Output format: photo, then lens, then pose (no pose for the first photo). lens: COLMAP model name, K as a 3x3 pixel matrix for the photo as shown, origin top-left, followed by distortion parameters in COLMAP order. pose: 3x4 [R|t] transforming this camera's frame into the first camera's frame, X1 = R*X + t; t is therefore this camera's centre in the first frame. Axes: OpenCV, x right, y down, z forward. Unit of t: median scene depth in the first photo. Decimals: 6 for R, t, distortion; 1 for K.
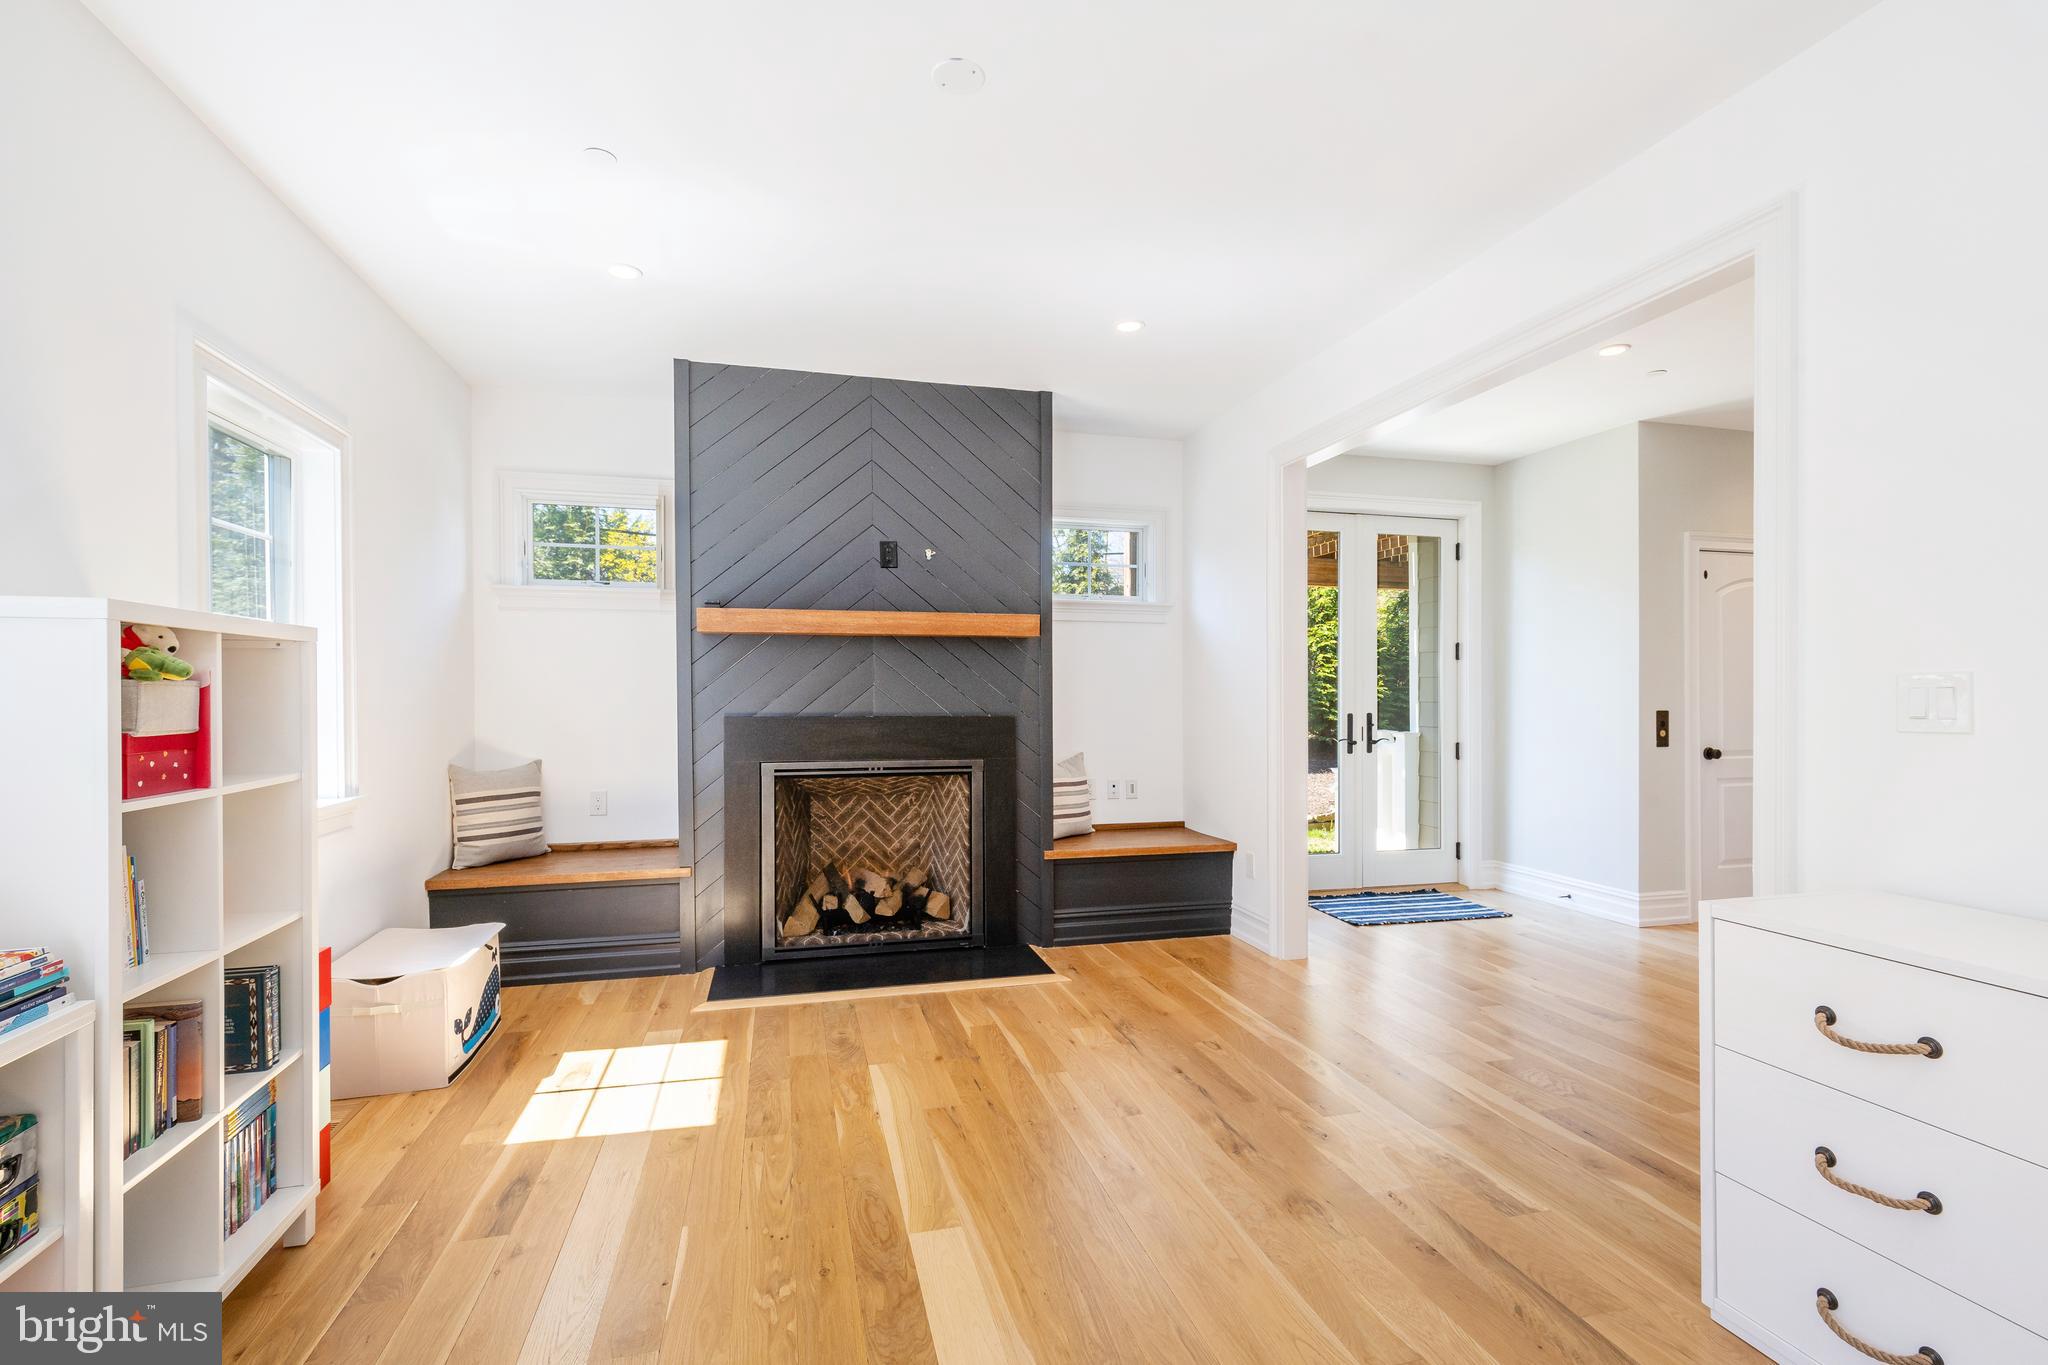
lens RADIAL K [[927.4, 0, 1036.2], [0, 927.4, 678.9], [0, 0, 1]] dist [0.006238, -0.001348]
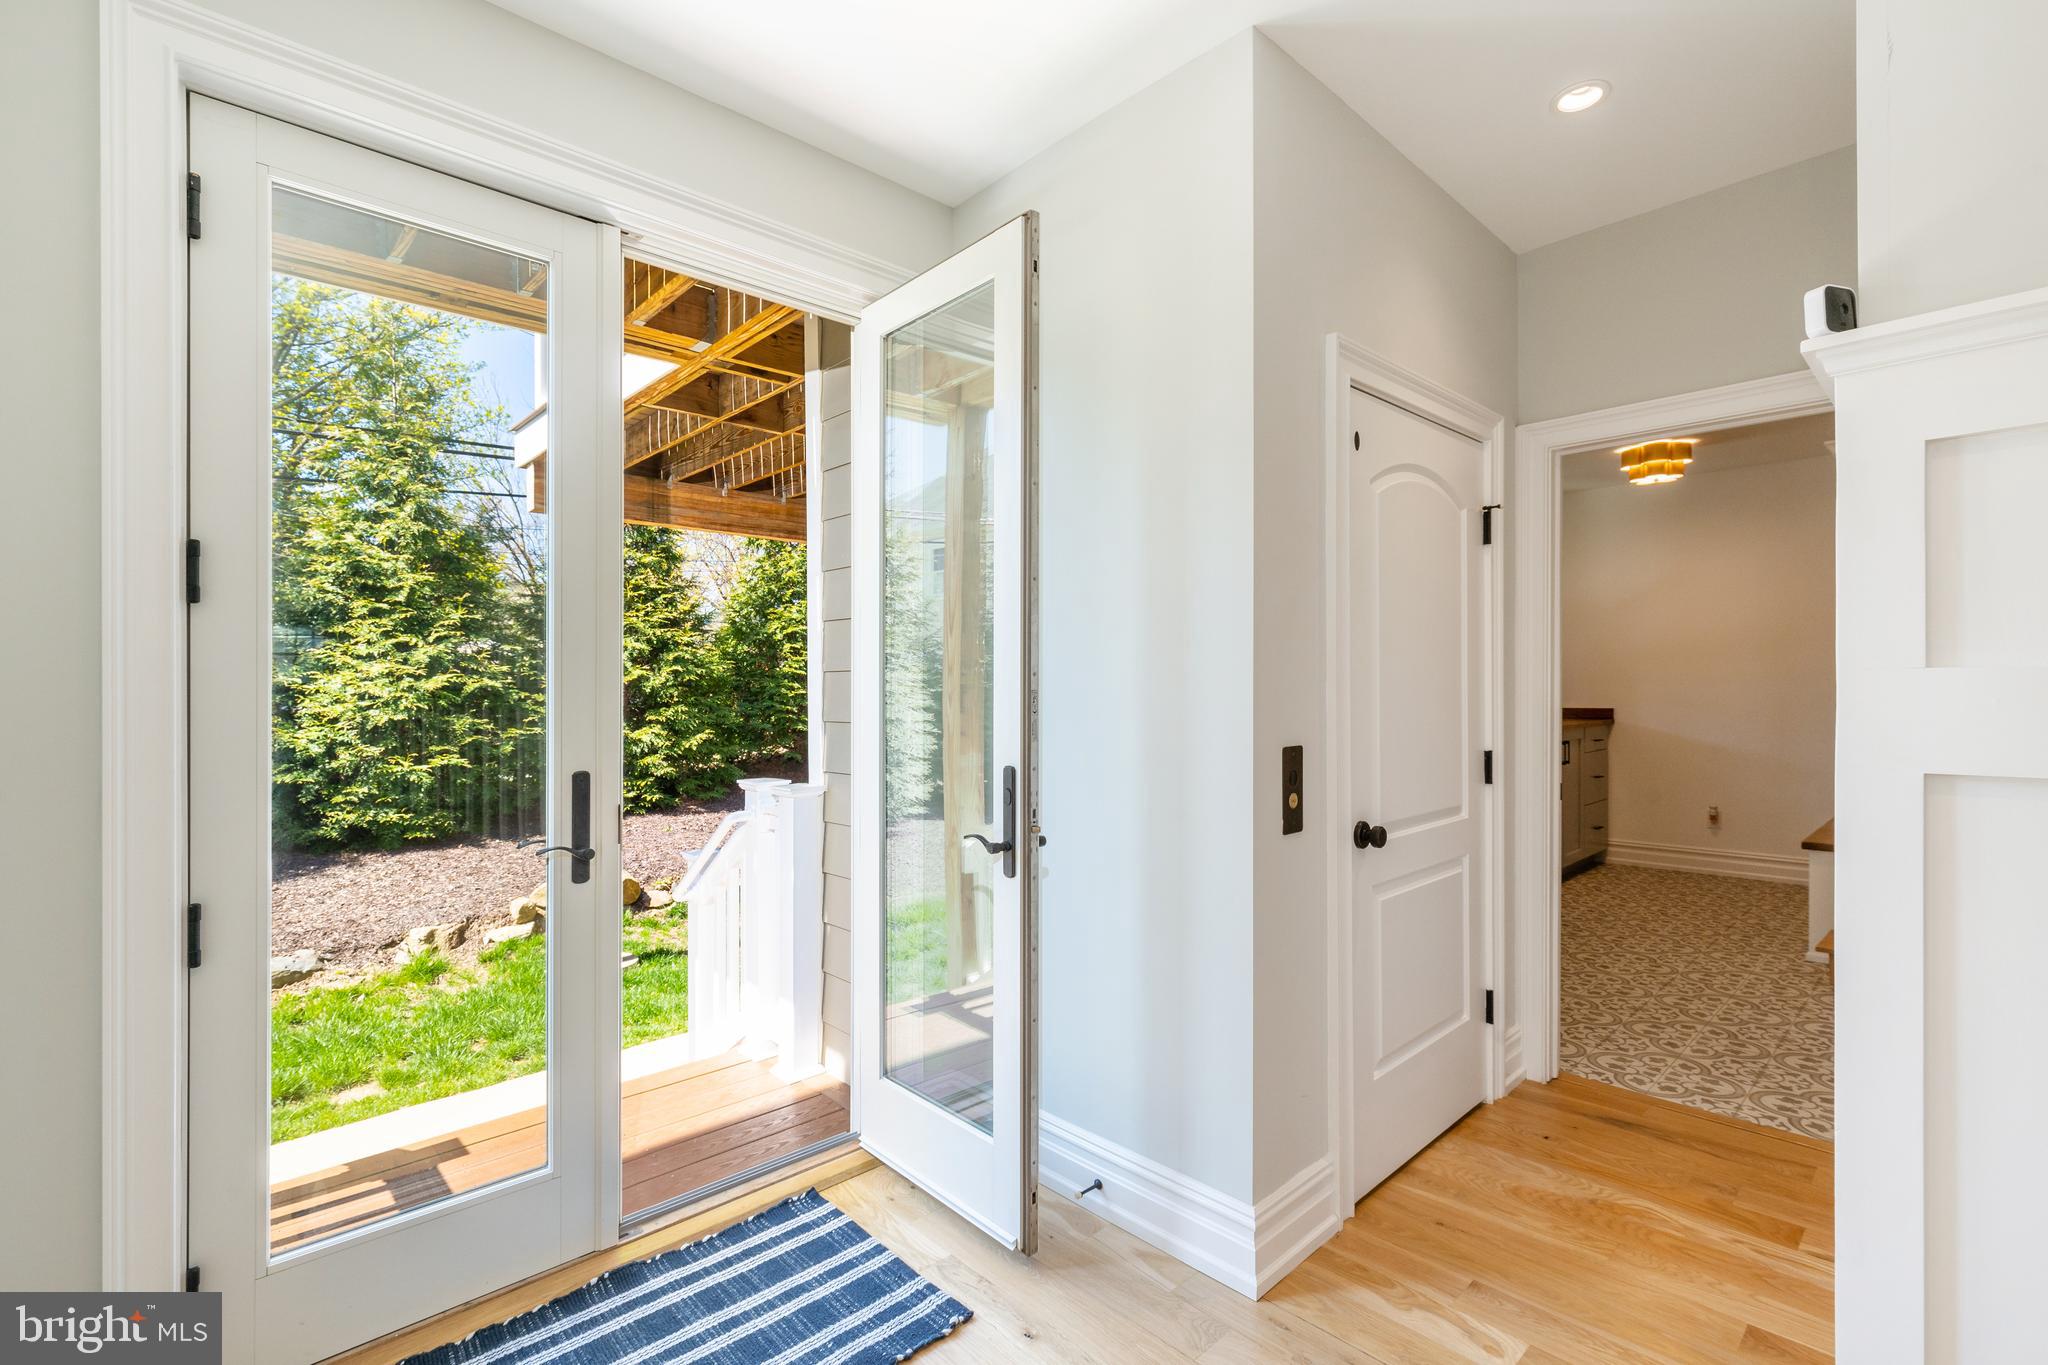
lens RADIAL K [[927.4, 0, 1017.1], [0, 927.4, 692.3], [0, 0, 1]] dist [0.006238, -0.001348]
pose [[0.891879, -0.009250, 0.452180, 0.133776], [0.001930, 0.999860, 0.016646, 0.000878], [-0.452271, -0.013973, 0.891771, 0.244618]]
